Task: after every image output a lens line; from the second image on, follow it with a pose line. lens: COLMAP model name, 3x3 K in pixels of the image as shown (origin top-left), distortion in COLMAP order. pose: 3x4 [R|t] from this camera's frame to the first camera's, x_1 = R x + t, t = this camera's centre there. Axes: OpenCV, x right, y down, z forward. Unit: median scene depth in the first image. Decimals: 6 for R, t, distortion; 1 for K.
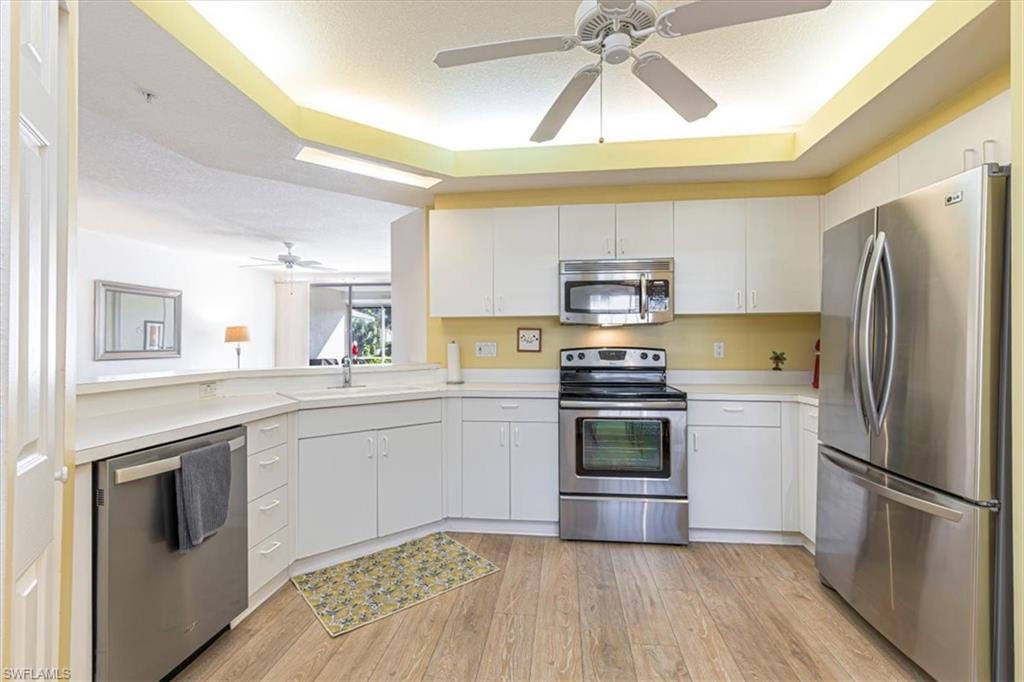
lens RADIAL K [[460.6, 0, 530.6], [0, 460.6, 346.1], [0, 0, 1]] dist [0.012064, -0.001159]
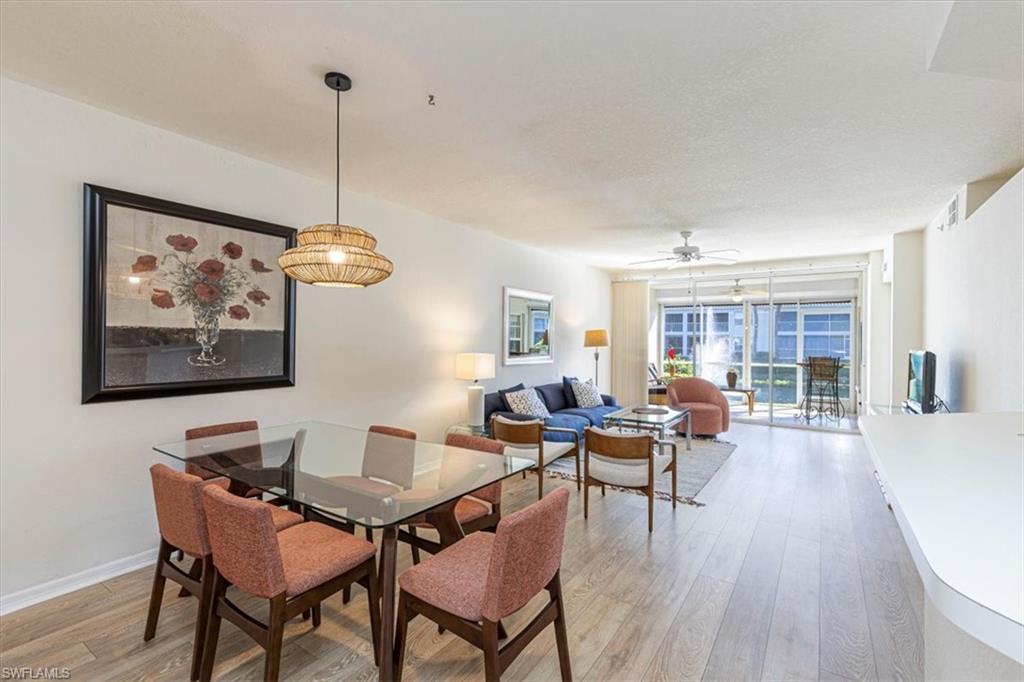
lens RADIAL K [[460.6, 0, 509.4], [0, 460.6, 337.5], [0, 0, 1]] dist [0.012064, -0.001159]
pose [[0.867072, -0.002077, -0.498178, -0.334552], [-0.004167, 0.999926, -0.011422, -0.016938], [0.498165, 0.011980, 0.866999, 0.096450]]
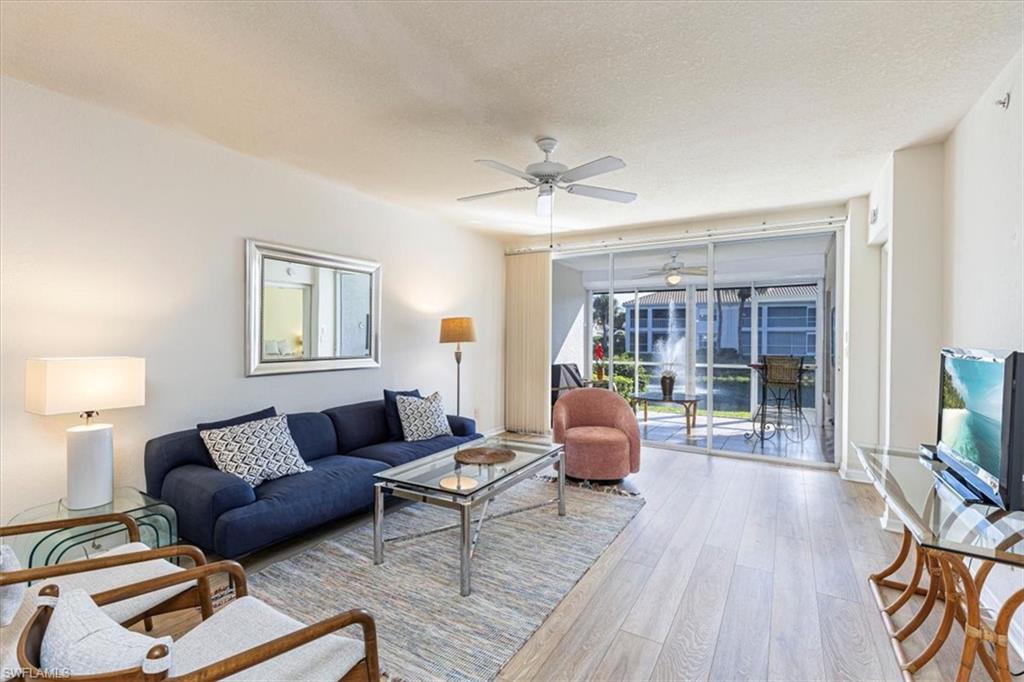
lens RADIAL K [[460.6, 0, 512.6], [0, 460.6, 339.1], [0, 0, 1]] dist [0.012064, -0.001159]
pose [[0.895487, 0.002152, -0.445083, -0.298086], [-0.002943, 0.999995, -0.001086, -0.014127], [0.445078, 0.002282, 0.895489, 0.491413]]
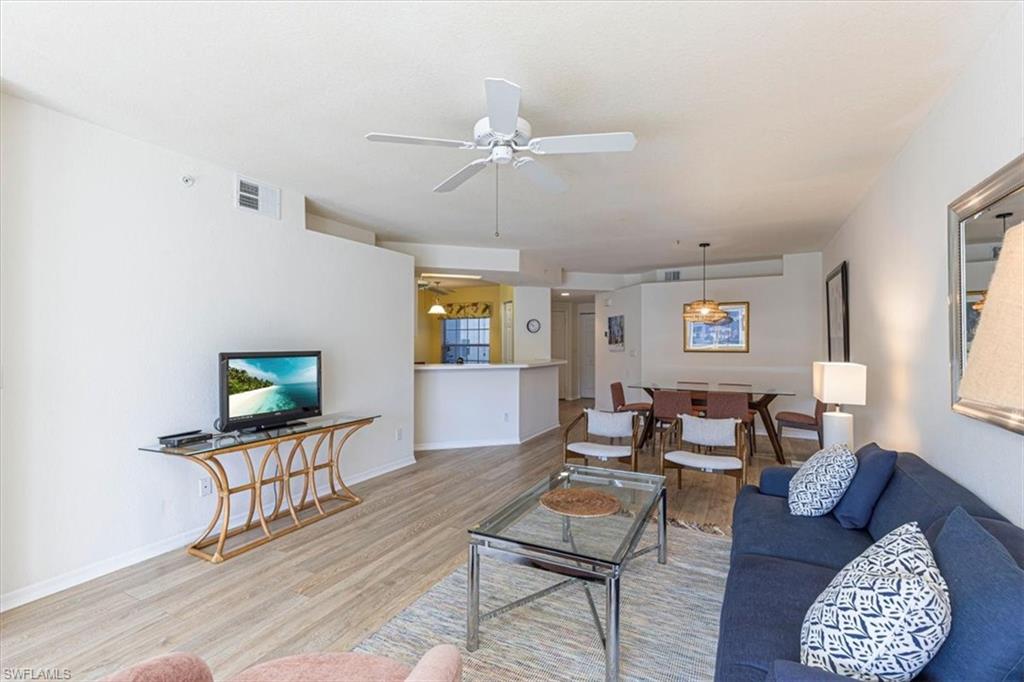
lens RADIAL K [[460.6, 0, 516.4], [0, 460.6, 342.3], [0, 0, 1]] dist [0.012064, -0.001159]
pose [[-0.923026, -0.007286, 0.384669, -0.595720], [-0.004394, 0.999955, 0.008396, -0.025172], [-0.384713, 0.006059, -0.923016, 1.187180]]
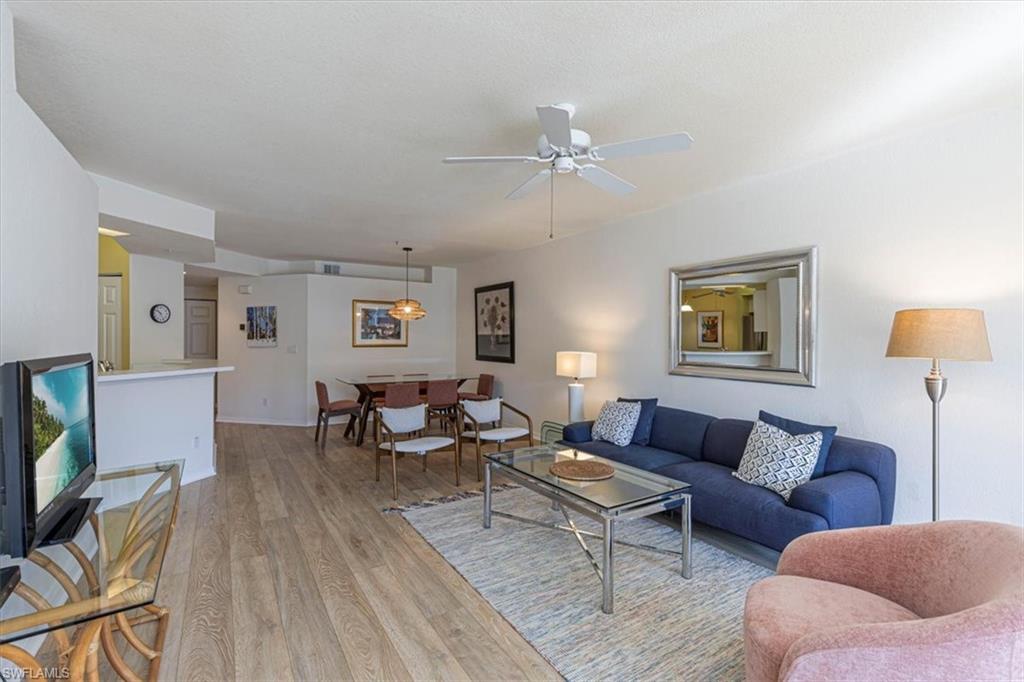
lens RADIAL K [[460.6, 0, 520.1], [0, 460.6, 339.2], [0, 0, 1]] dist [0.012064, -0.001159]
pose [[-0.795337, -0.009008, -0.606101, -0.221643], [-0.012399, 0.999922, 0.001409, -0.020675], [0.606041, 0.008636, -0.795386, 1.149566]]
